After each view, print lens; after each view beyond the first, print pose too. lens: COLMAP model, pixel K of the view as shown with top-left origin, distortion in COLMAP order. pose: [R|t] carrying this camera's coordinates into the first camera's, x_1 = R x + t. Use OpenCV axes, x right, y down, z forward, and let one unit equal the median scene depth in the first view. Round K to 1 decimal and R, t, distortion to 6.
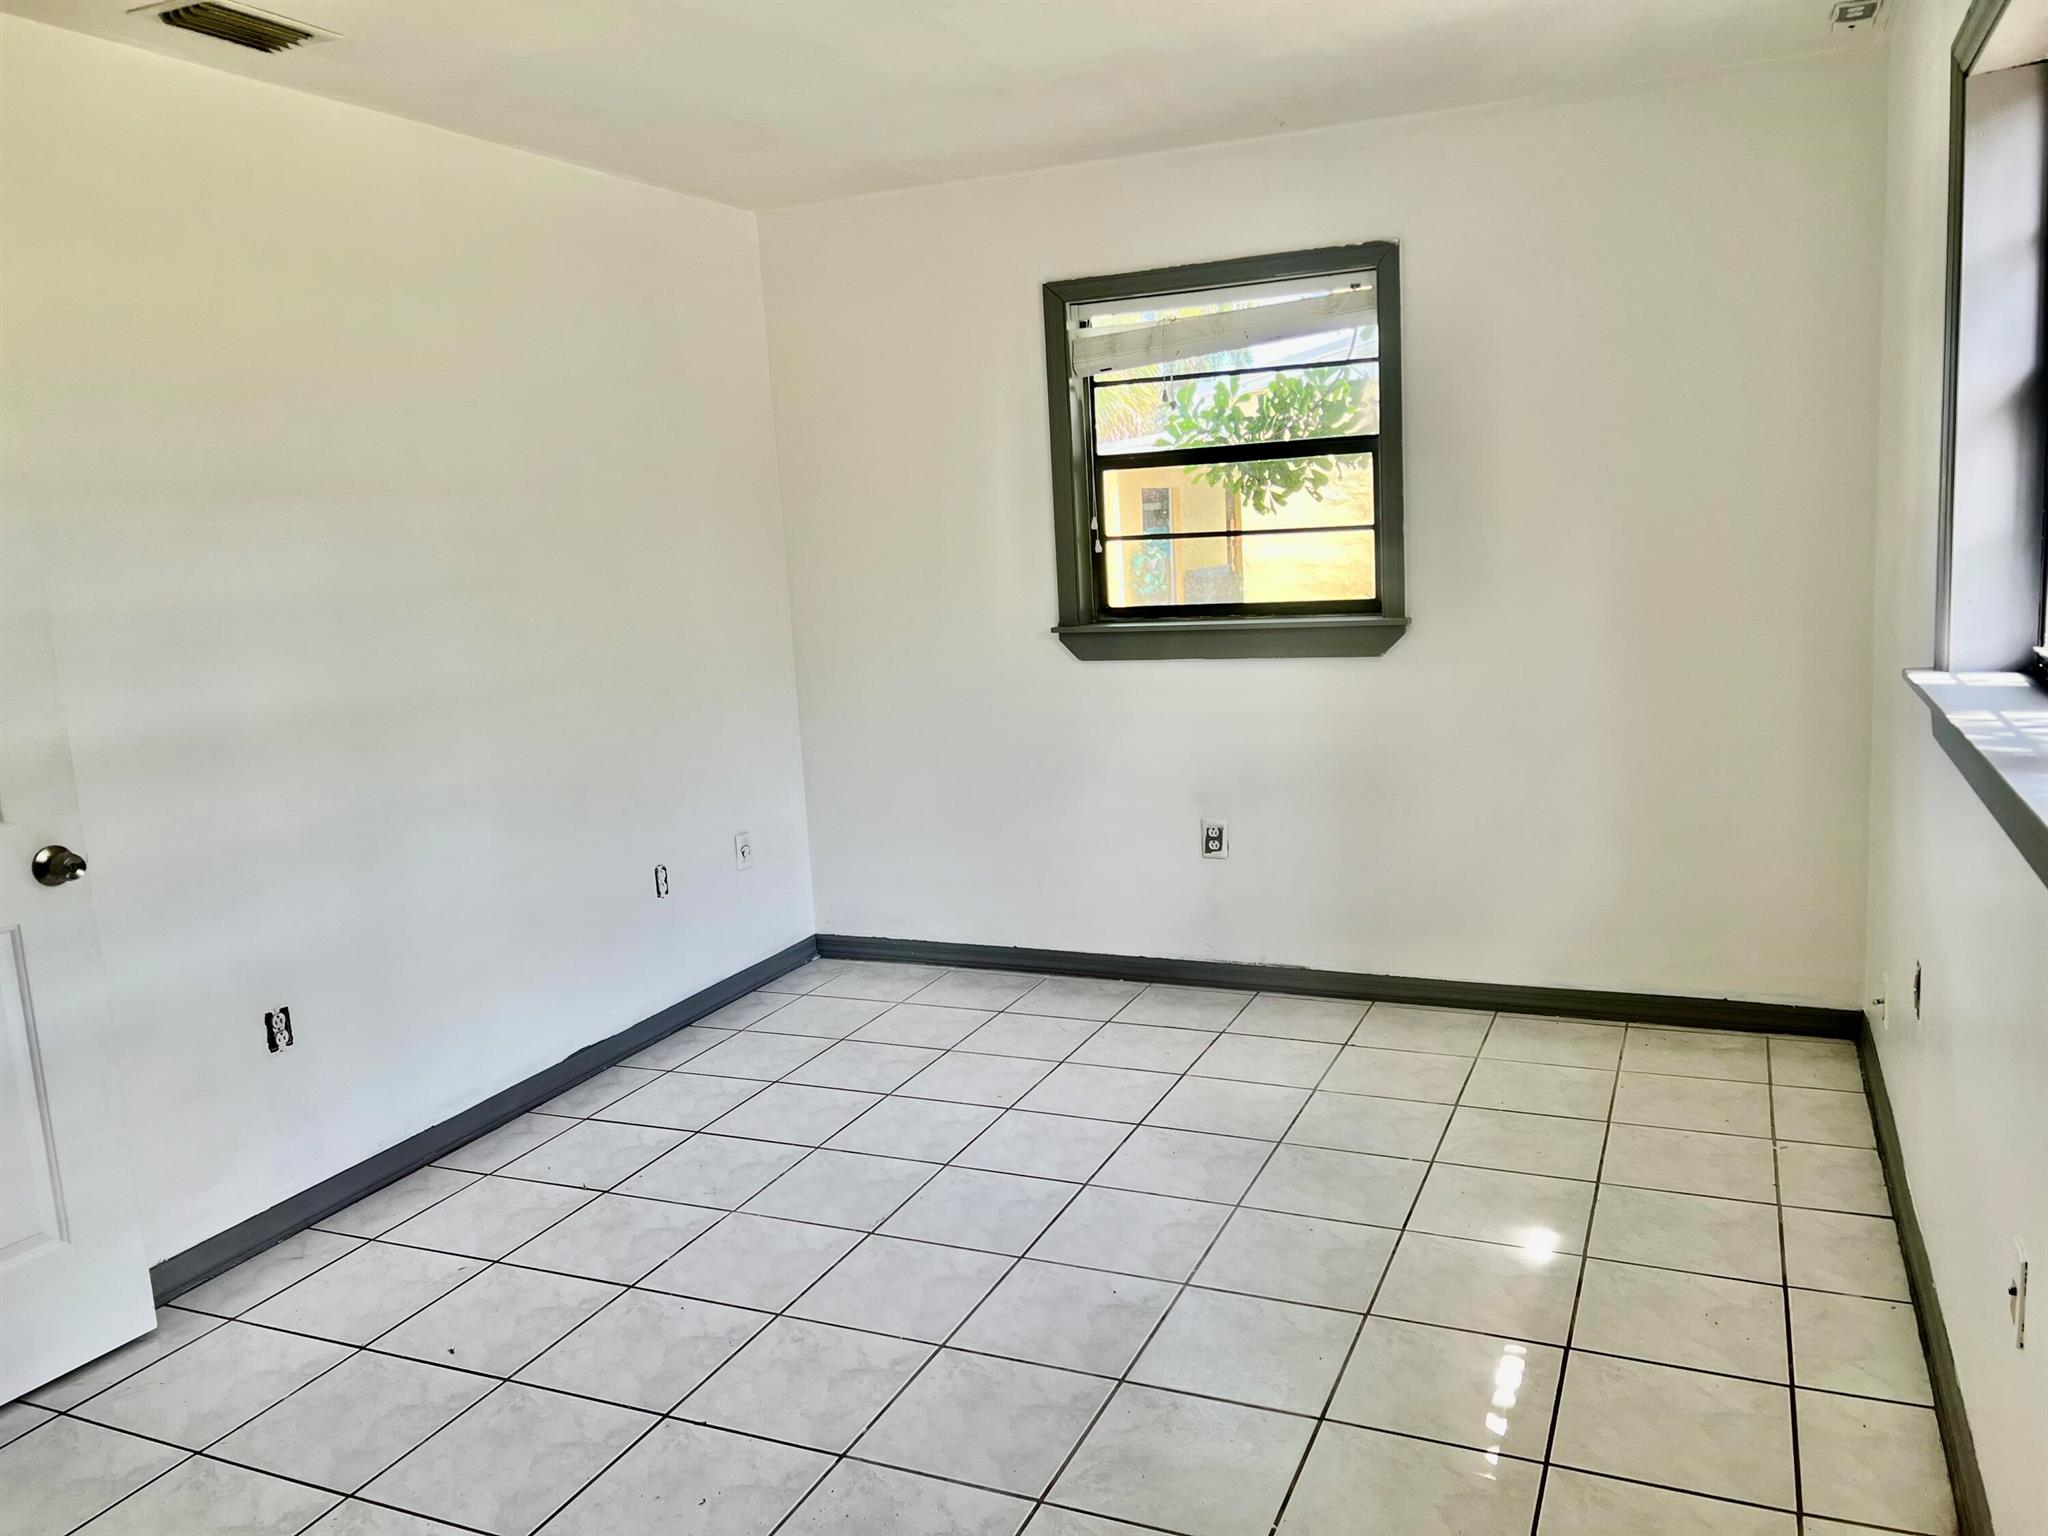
lens RADIAL K [[1543.4, 0, 1018.0], [0, 1543.4, 762.2], [0, 0, 1]] dist [0.050492, -0.018541]
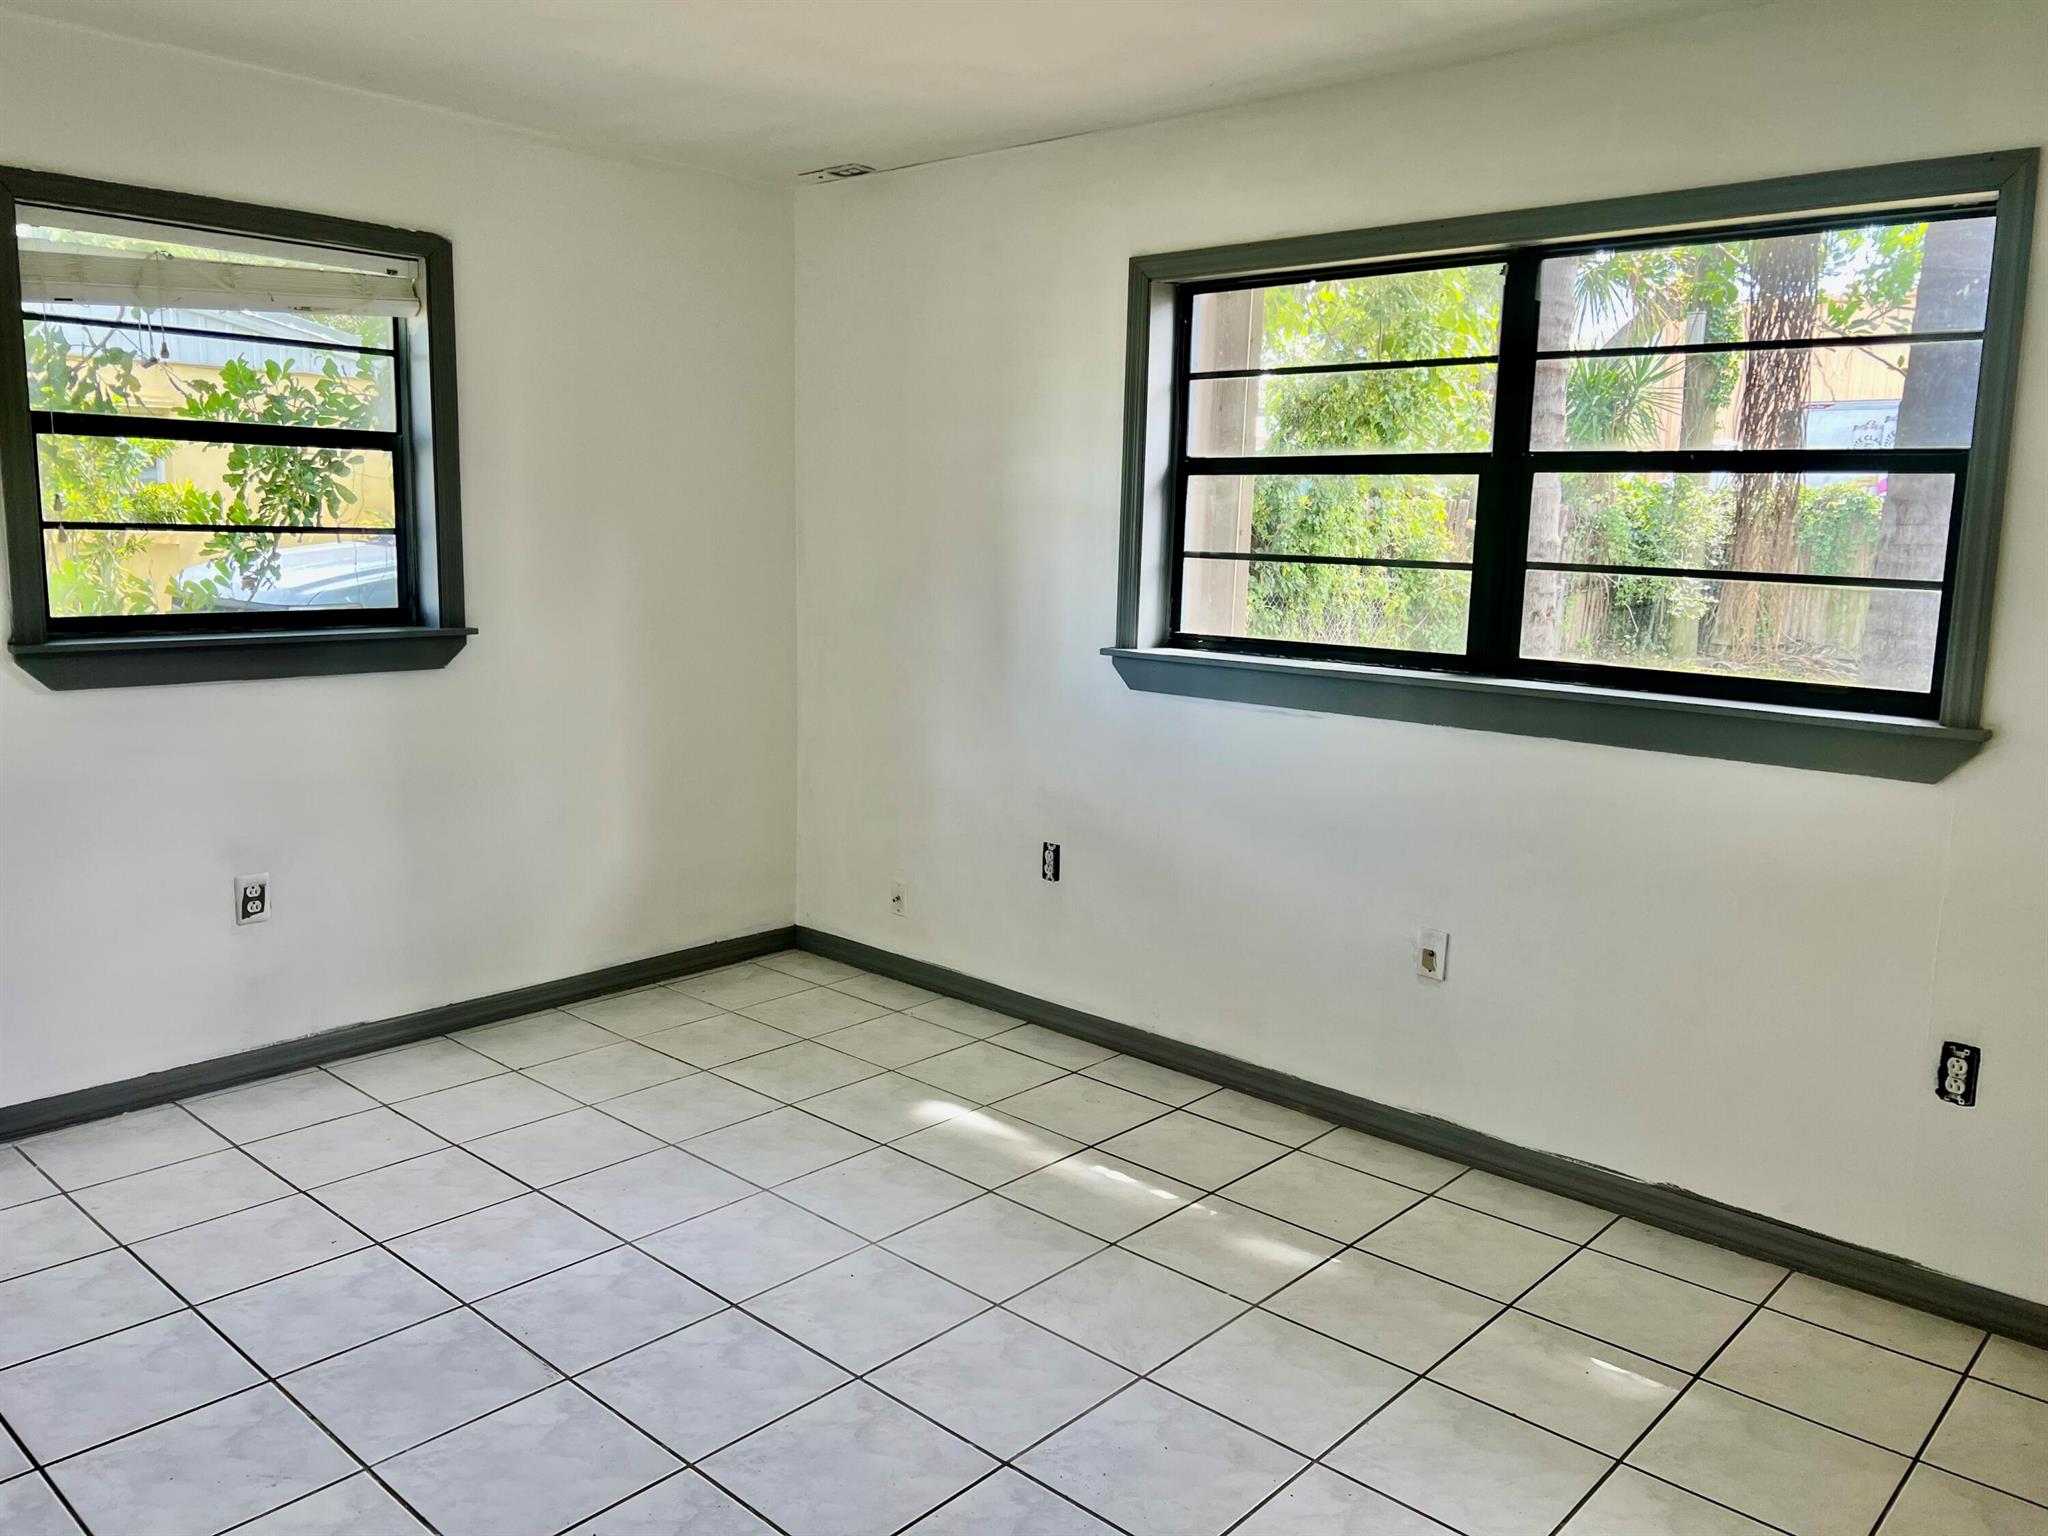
lens RADIAL K [[1543.4, 0, 1027.2], [0, 1543.4, 752.5], [0, 0, 1]] dist [0.050492, -0.018541]
pose [[0.323313, -0.084689, 0.942495, -0.542468], [0.116372, 0.991986, 0.049216, -0.021728], [-0.939109, 0.093768, 0.330577, 0.345695]]
